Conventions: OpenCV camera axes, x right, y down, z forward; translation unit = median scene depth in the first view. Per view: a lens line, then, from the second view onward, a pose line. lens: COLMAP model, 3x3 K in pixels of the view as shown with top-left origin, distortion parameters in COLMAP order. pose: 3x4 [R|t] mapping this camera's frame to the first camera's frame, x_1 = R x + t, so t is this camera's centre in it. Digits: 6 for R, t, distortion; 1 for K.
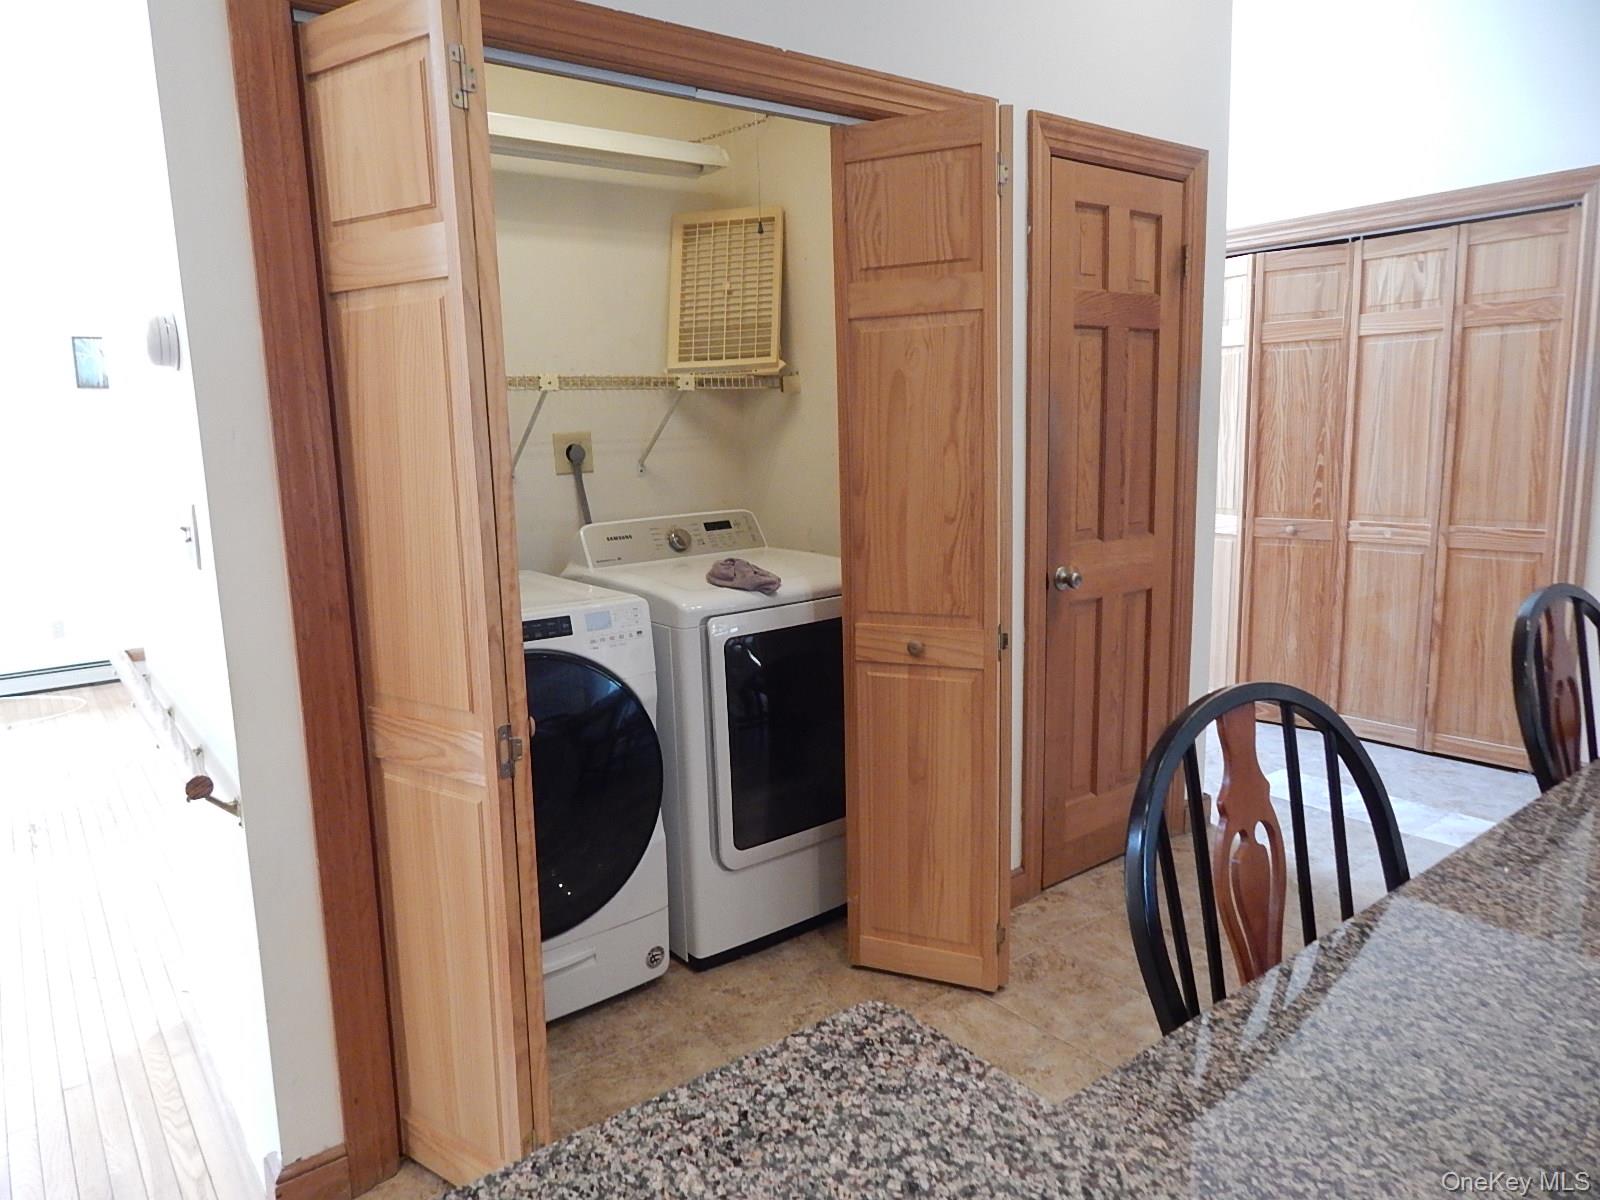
lens RADIAL K [[1052.9, 0, 797.8], [0, 1052.9, 598.3], [0, 0, 1]] dist [-0.016101, -0.004789]
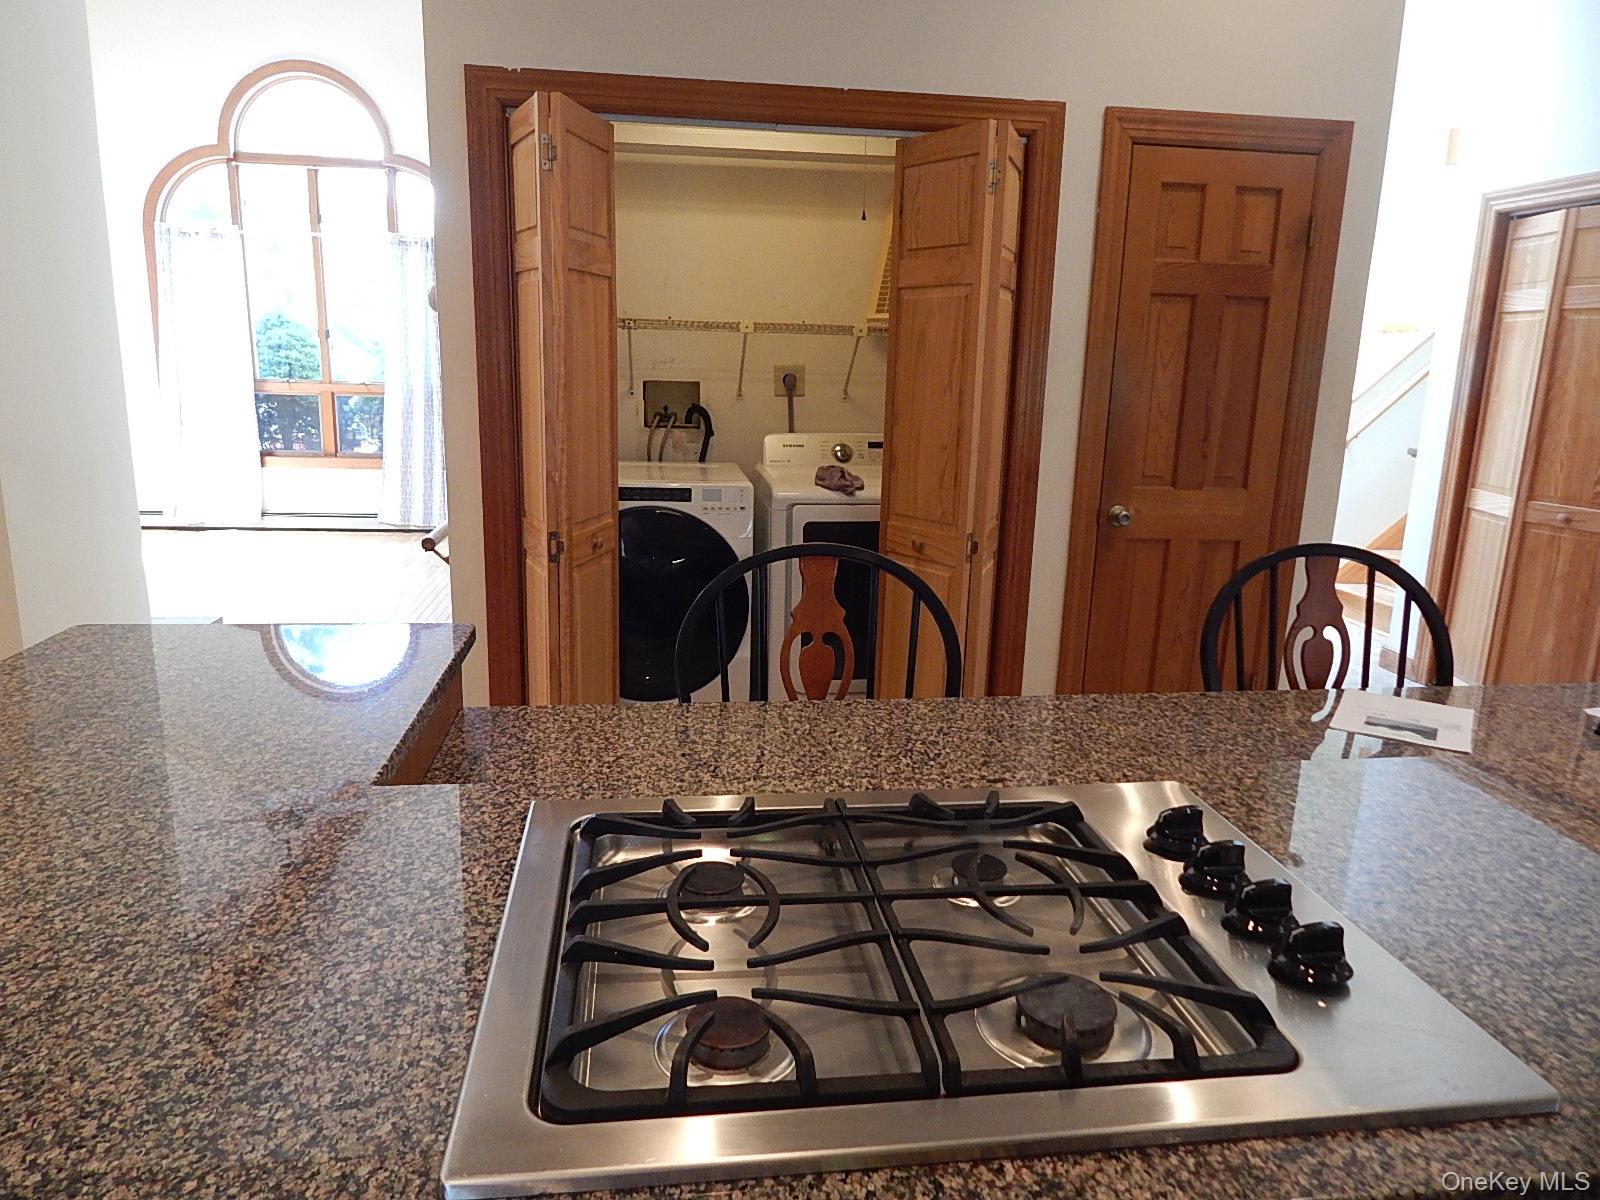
lens RADIAL K [[1052.9, 0, 780.6], [0, 1052.9, 606.9], [0, 0, 1]] dist [-0.016101, -0.004789]
pose [[0.864910, 0.162908, -0.474754, 0.480305], [-0.129493, 0.986266, 0.102520, 0.009388], [0.484935, -0.027193, 0.874127, -0.182862]]
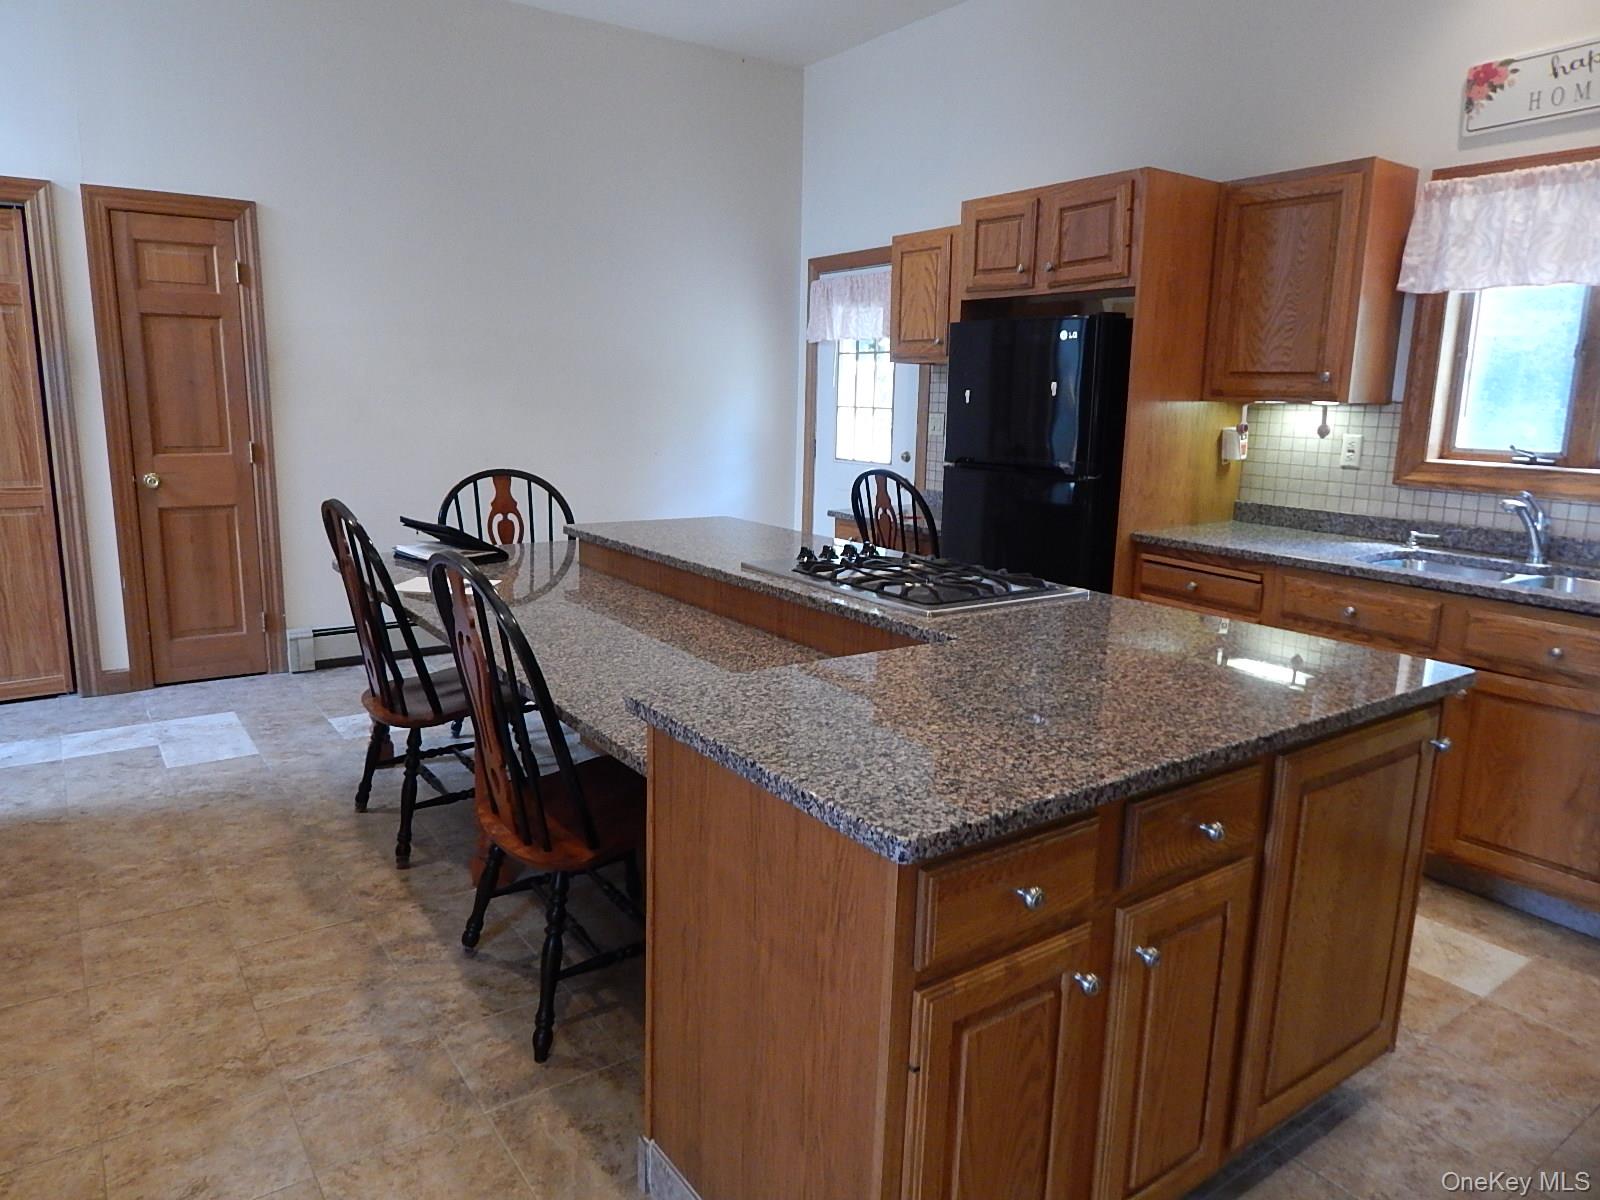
lens RADIAL K [[1052.9, 0, 761.6], [0, 1052.9, 588.2], [0, 0, 1]] dist [-0.016101, -0.004789]
pose [[0.057265, -0.155278, 0.986210, -0.805674], [0.136760, 0.979739, 0.146318, -0.027850], [-0.988948, 0.126495, 0.077341, 0.252946]]
